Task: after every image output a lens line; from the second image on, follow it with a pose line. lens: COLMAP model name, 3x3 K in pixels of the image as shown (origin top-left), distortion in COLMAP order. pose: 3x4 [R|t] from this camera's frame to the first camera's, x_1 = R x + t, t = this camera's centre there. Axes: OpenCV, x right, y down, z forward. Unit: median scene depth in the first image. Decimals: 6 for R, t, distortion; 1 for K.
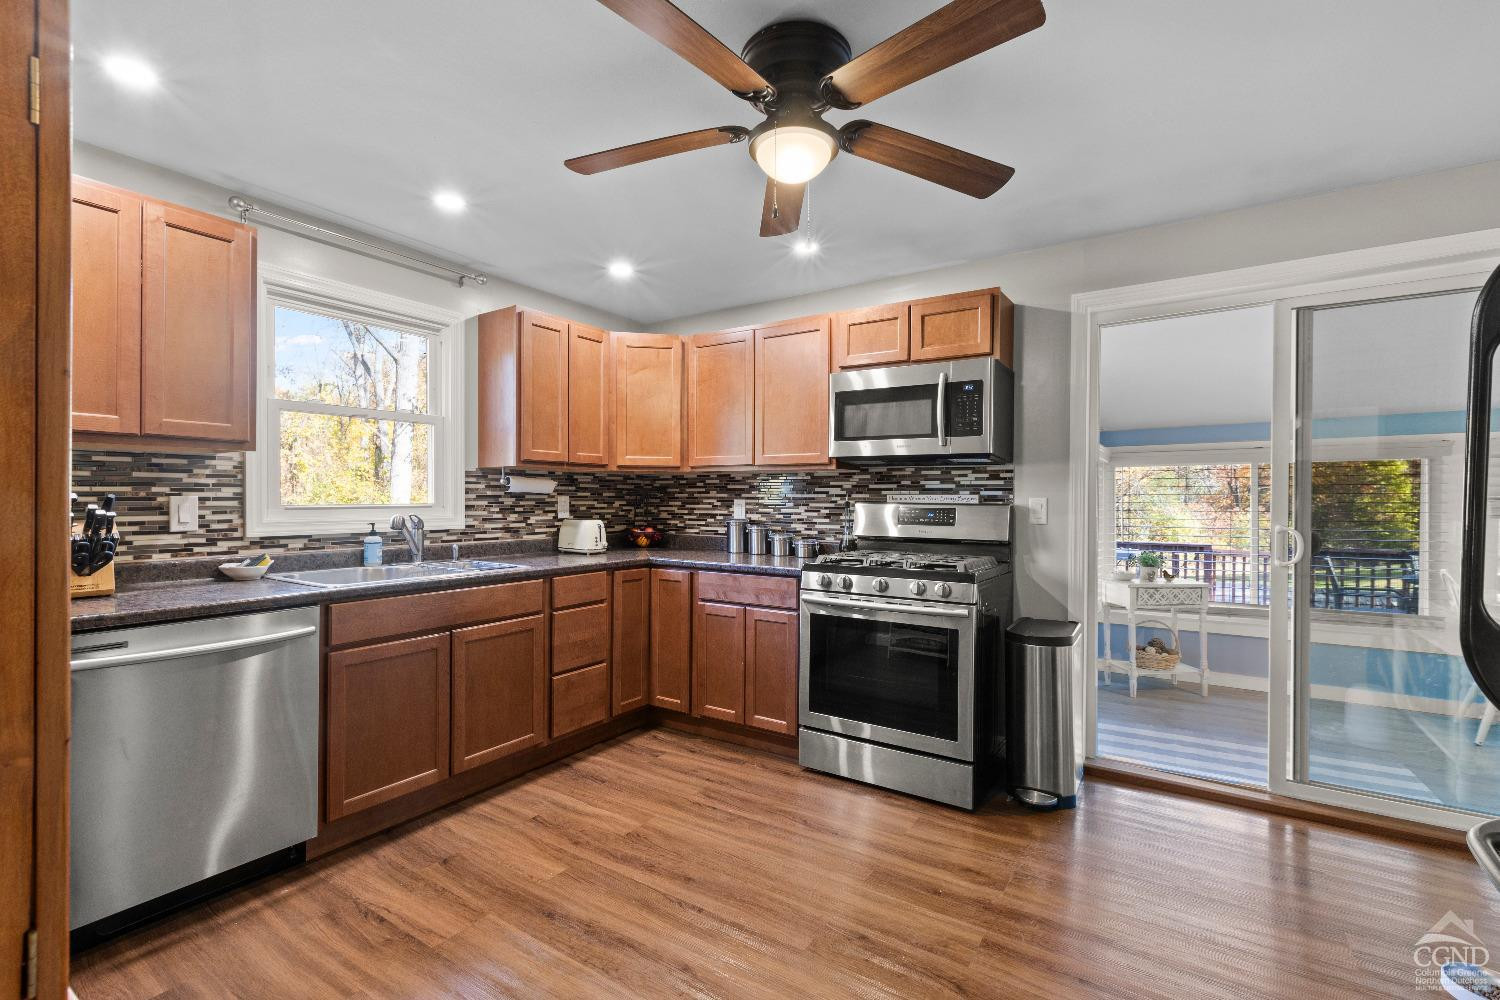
lens RADIAL K [[668.1, 0, 744.6], [0, 668.1, 500.1], [0, 0, 1]] dist [0.002556, -0.000191]
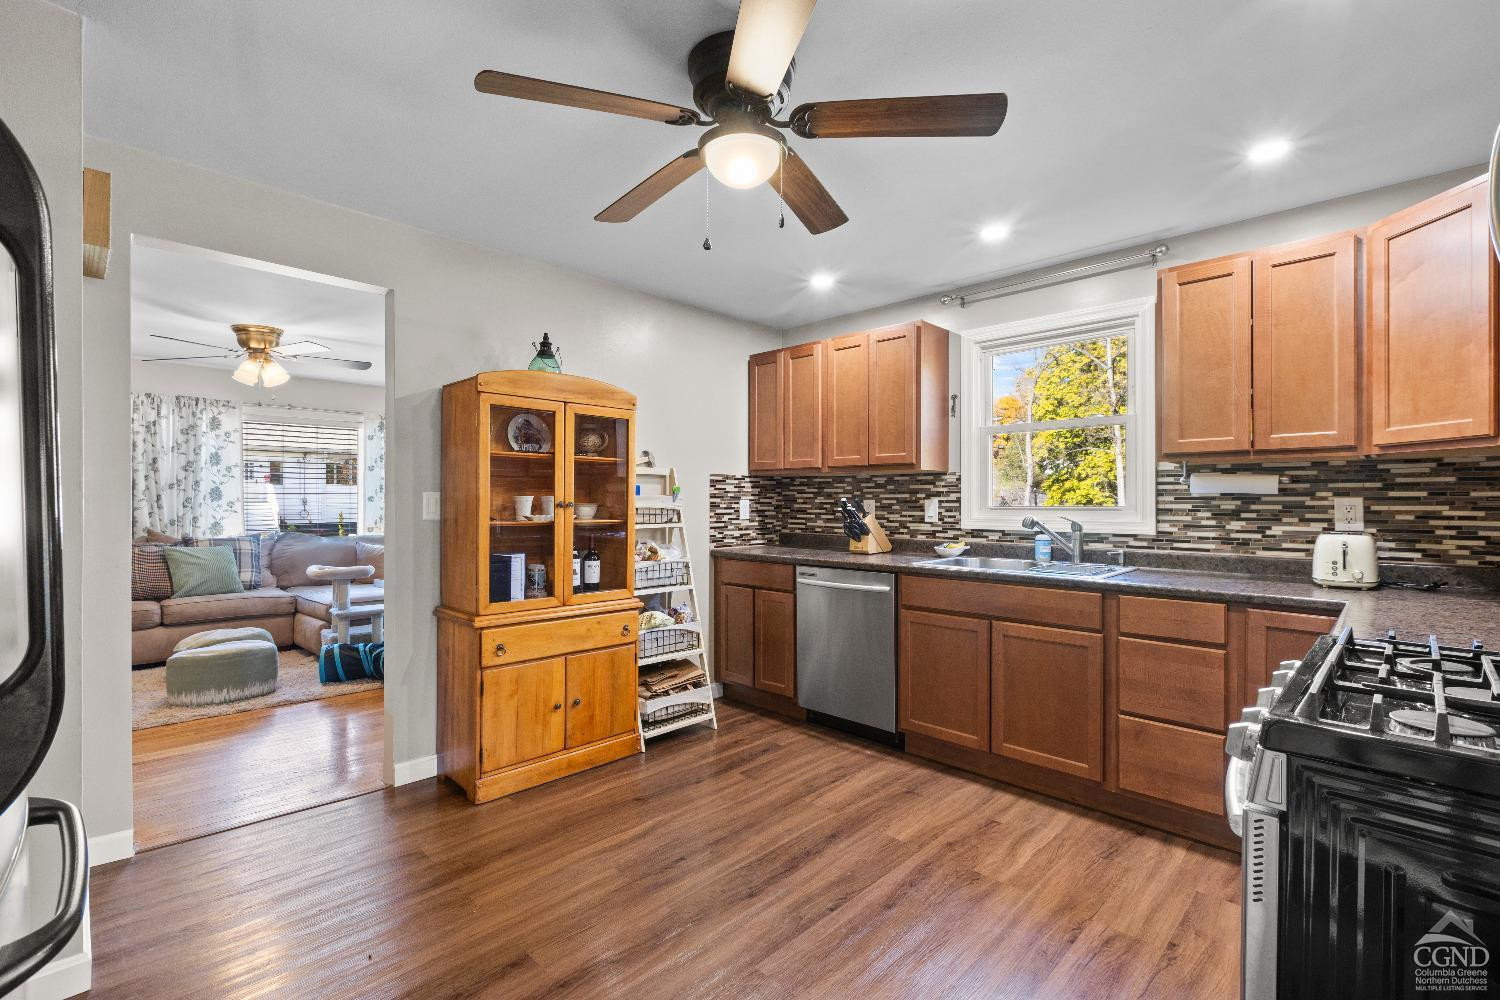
lens RADIAL K [[668.1, 0, 744.6], [0, 668.1, 500.1], [0, 0, 1]] dist [0.002556, -0.000191]
pose [[-0.189849, -0.004882, -0.981801, 0.717718], [-0.004928, 0.999980, -0.004019, 0.003253], [0.981801, 0.004075, -0.189869, 0.803493]]
